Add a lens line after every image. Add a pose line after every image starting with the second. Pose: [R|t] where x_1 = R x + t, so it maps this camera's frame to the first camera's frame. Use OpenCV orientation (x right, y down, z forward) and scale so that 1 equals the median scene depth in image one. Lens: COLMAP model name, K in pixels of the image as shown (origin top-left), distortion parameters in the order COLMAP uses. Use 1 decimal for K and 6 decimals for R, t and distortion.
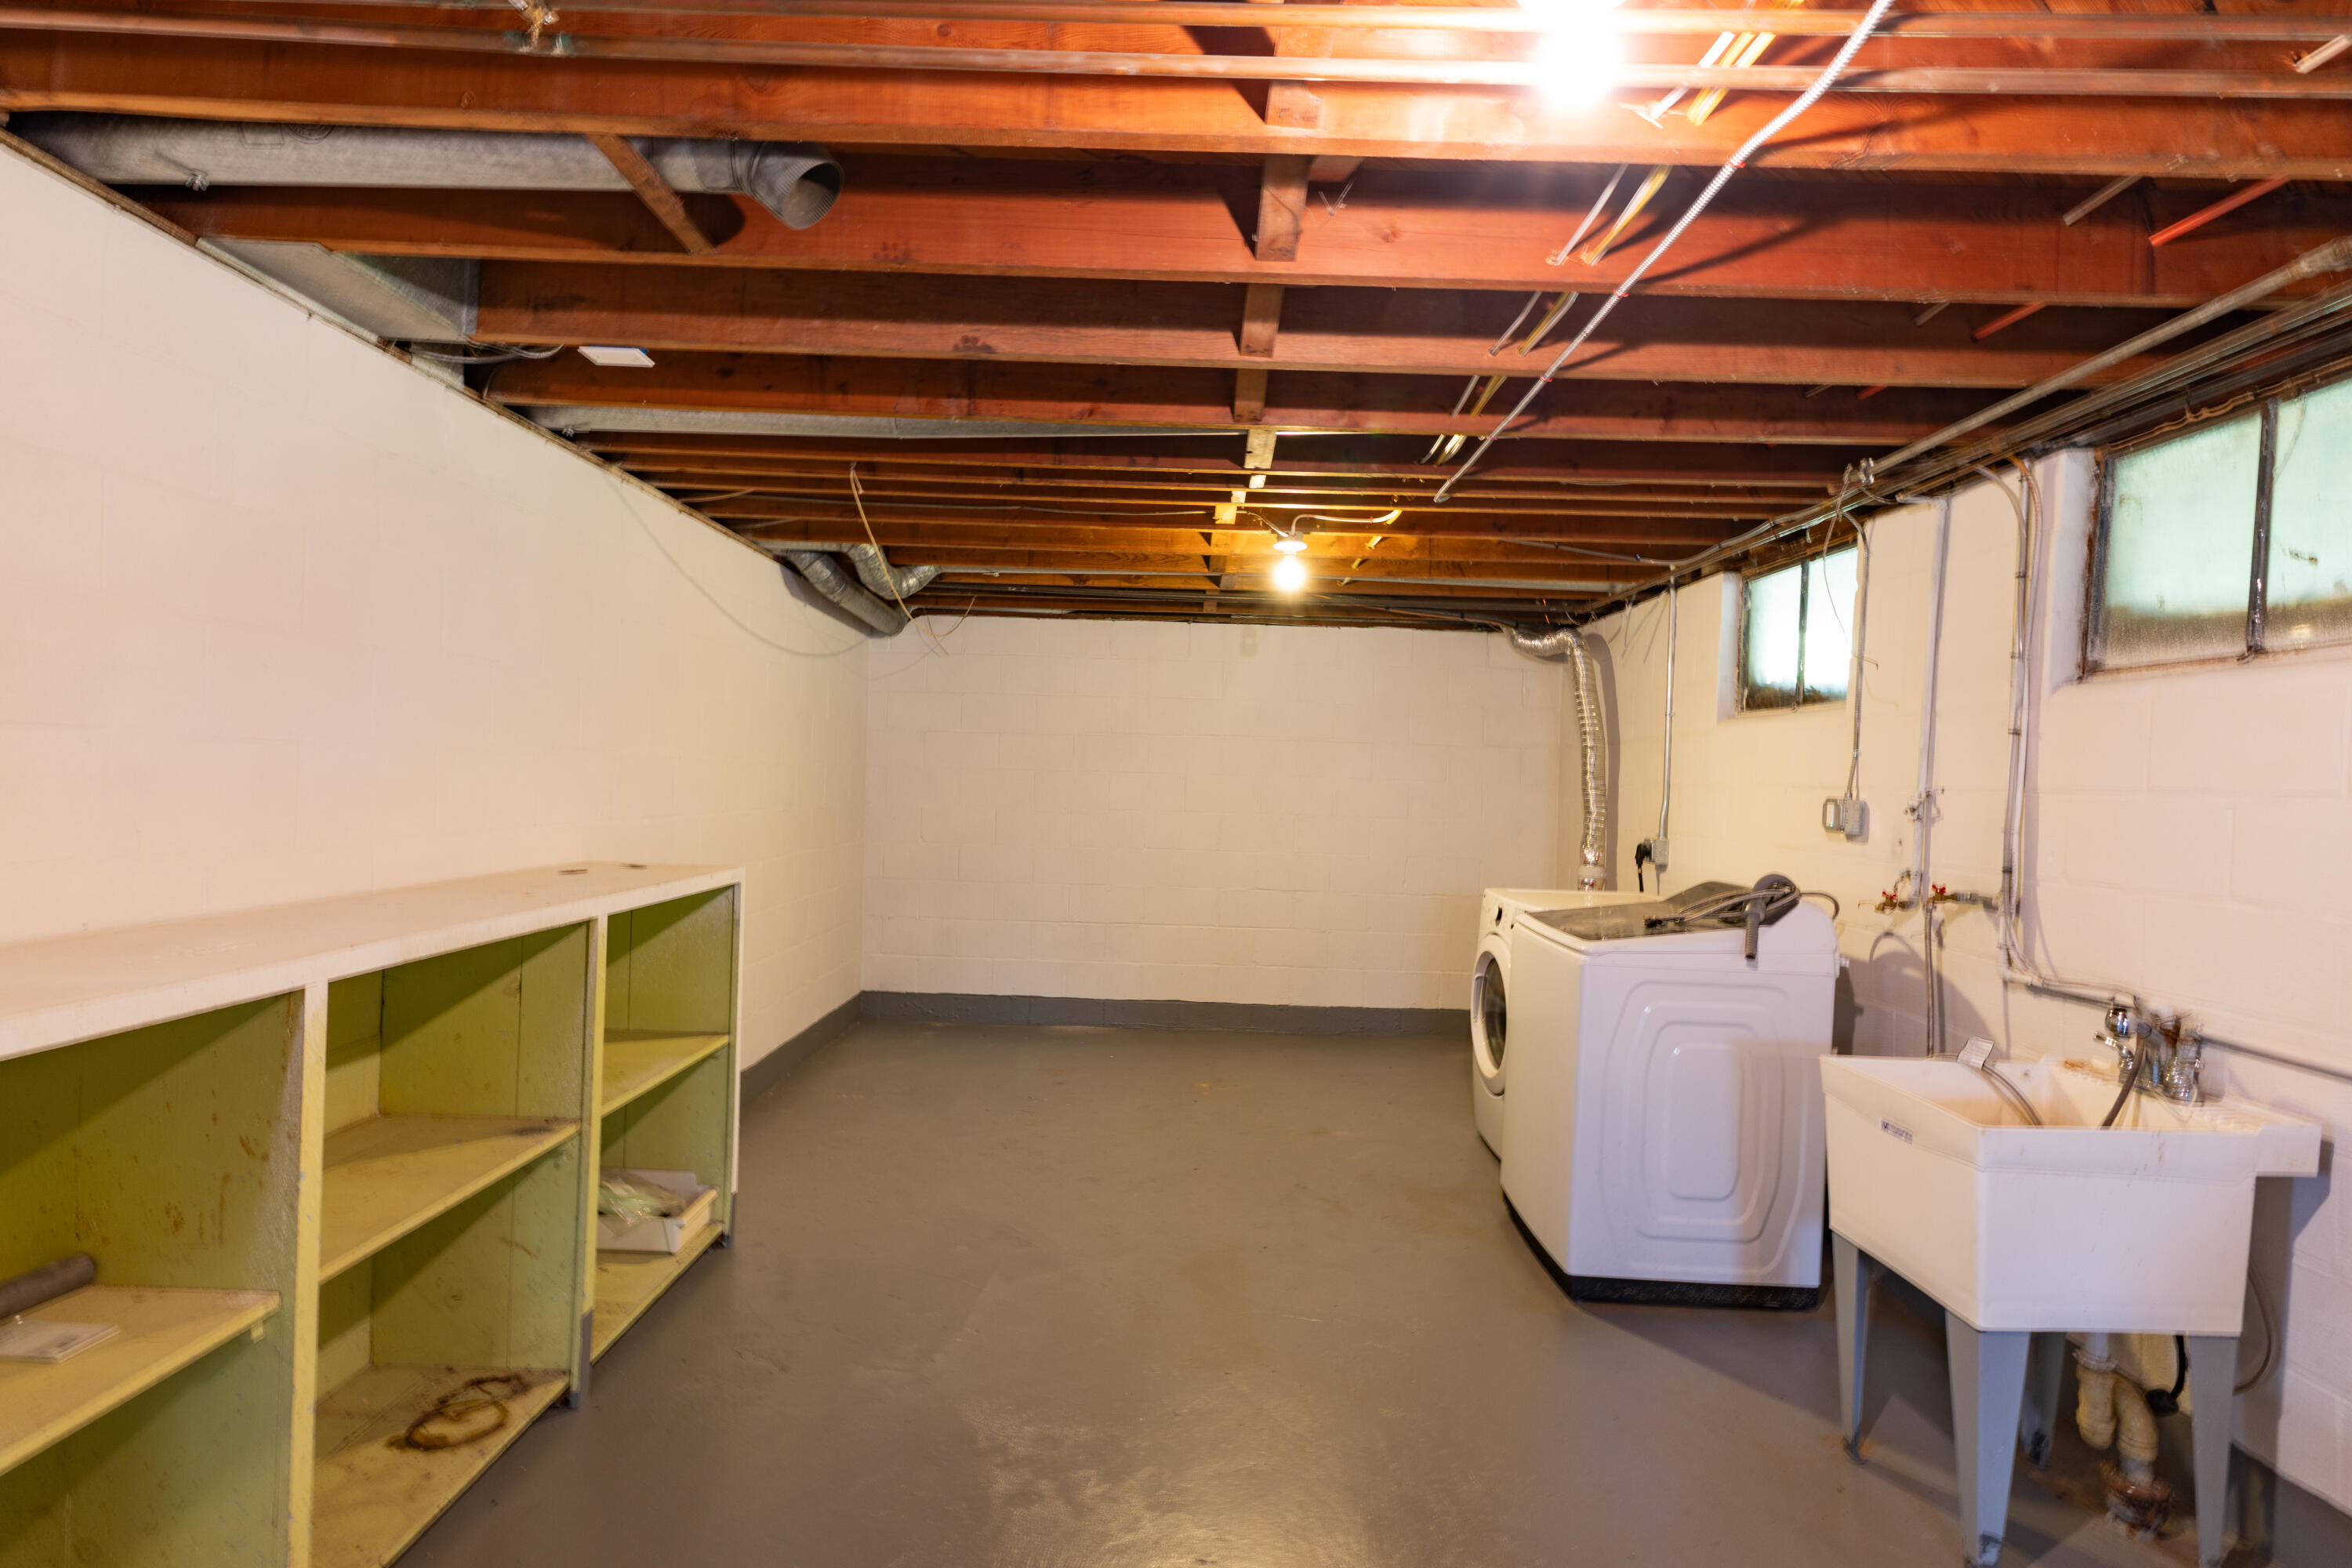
lens RADIAL K [[1135.2, 0, 1174.8], [0, 1135.2, 787.5], [0, 0, 1]] dist [0.005227, 0.000314]
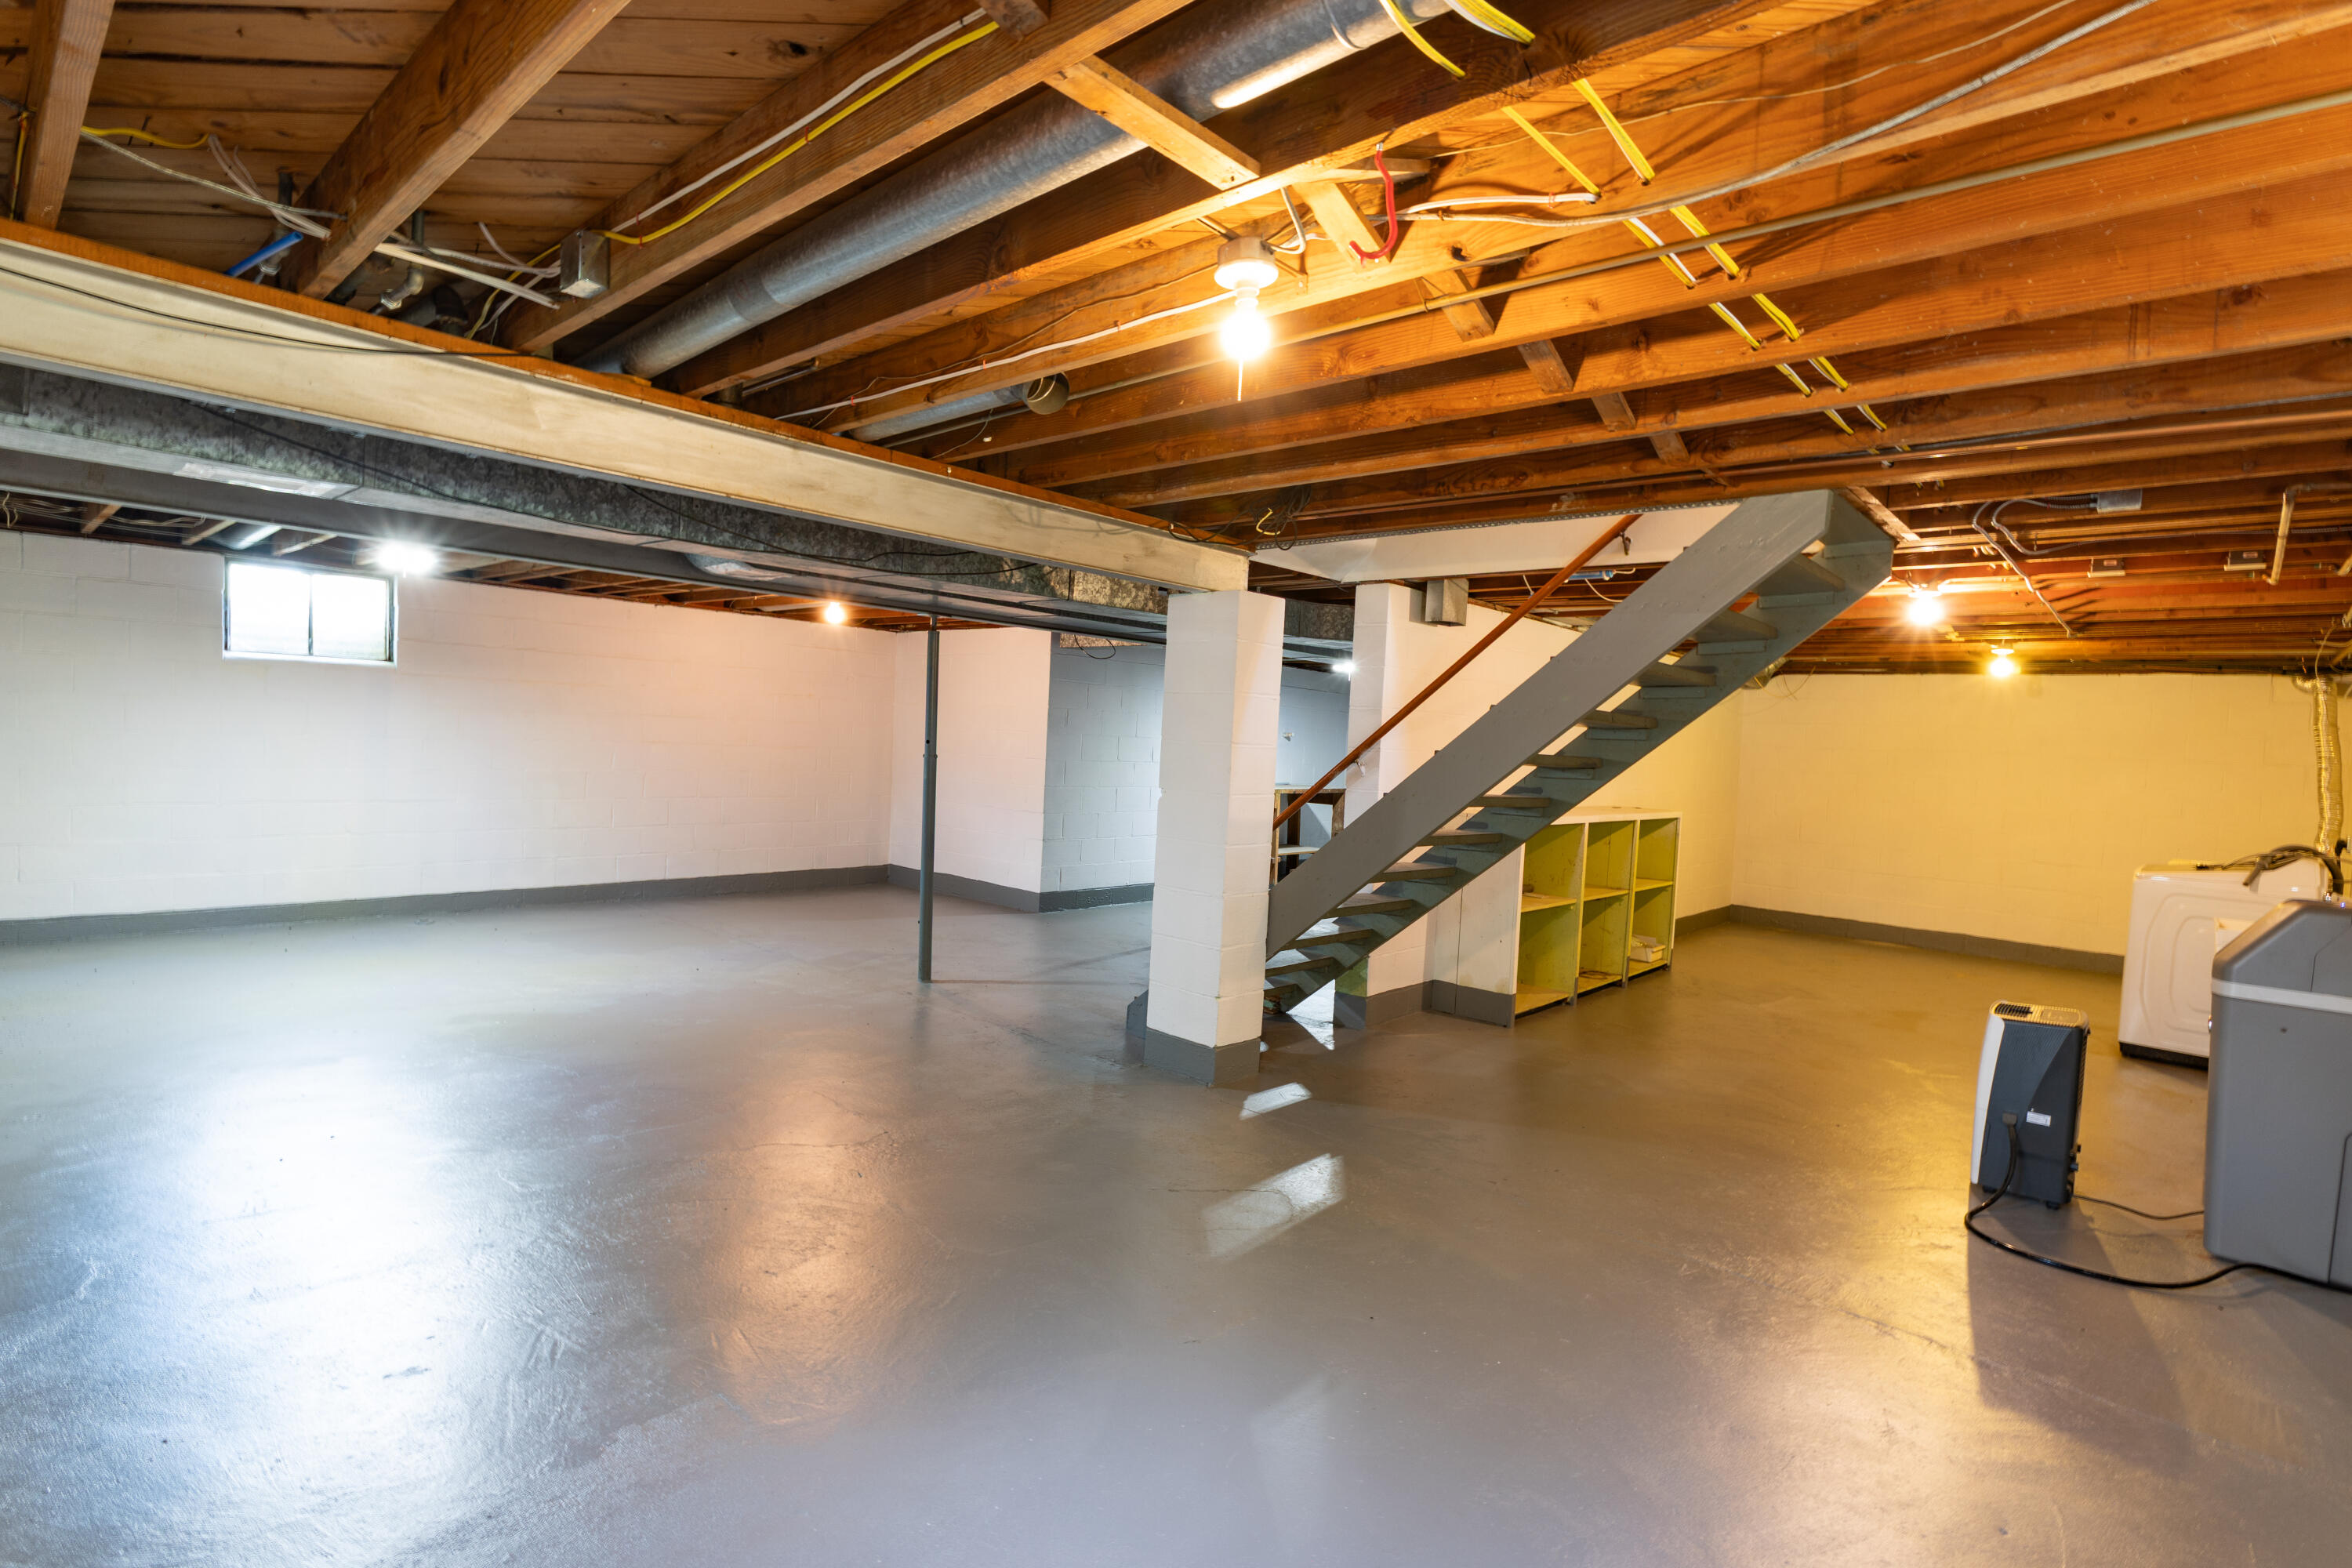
lens RADIAL K [[1135.2, 0, 1170.3], [0, 1135.2, 779.9], [0, 0, 1]] dist [0.005227, 0.000314]
pose [[0.746093, 0.033709, -0.664988, 0.396203], [-0.033505, 0.999353, 0.013068, 0.009535], [0.664998, 0.012530, 0.746740, -1.475589]]
